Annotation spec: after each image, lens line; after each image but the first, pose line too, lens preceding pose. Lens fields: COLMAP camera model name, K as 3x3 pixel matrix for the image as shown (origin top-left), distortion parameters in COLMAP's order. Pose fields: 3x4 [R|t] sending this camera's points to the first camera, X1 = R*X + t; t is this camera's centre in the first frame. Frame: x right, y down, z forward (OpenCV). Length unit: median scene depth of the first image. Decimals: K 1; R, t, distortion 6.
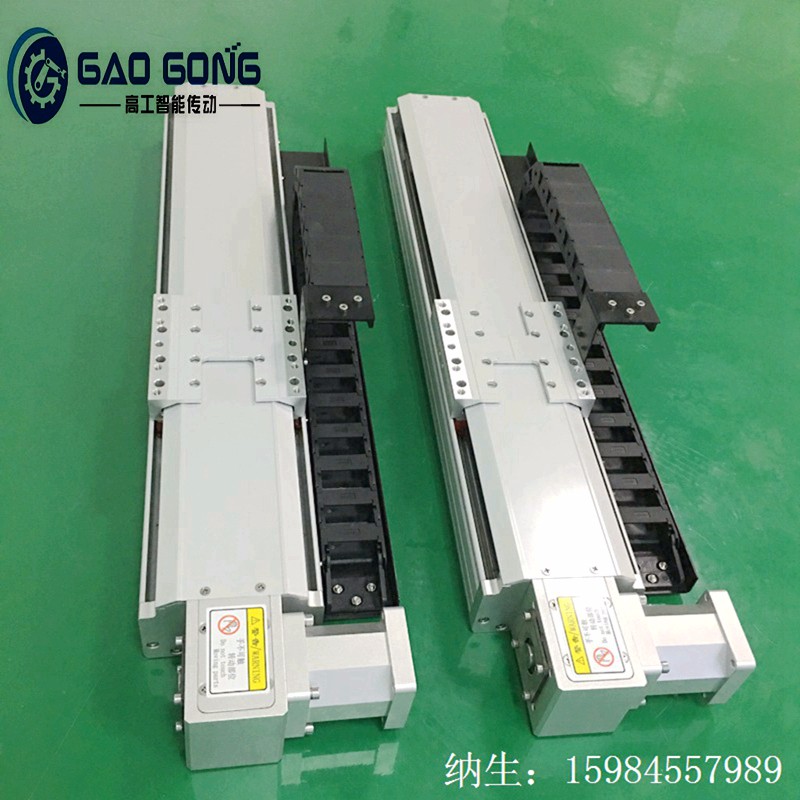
lens RADIAL K [[951.4, 0, 404.0], [0, 951.4, 397.0], [0, 0, 1]] dist [0.031991, 0.000000]
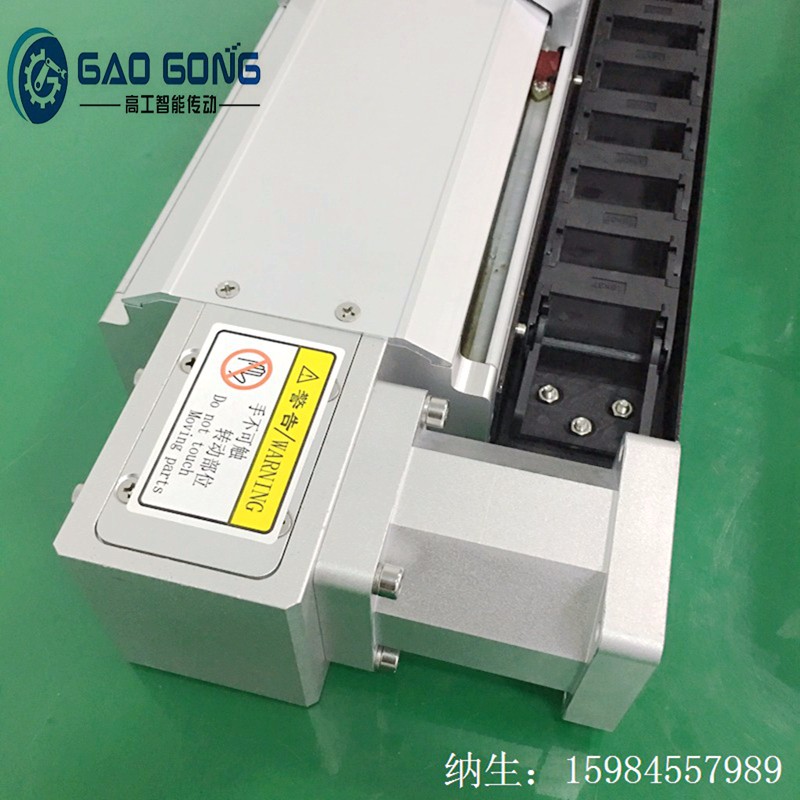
lens RADIAL K [[951.4, 0, 394.3], [0, 951.4, 399.0], [0, 0, 1]] dist [0.031991, 0.000000]
pose [[0.915351, 0.232355, -0.328853, 0.013879], [-0.199160, 0.971068, 0.131767, 0.148995], [0.349955, -0.055119, 0.935143, 0.511931]]
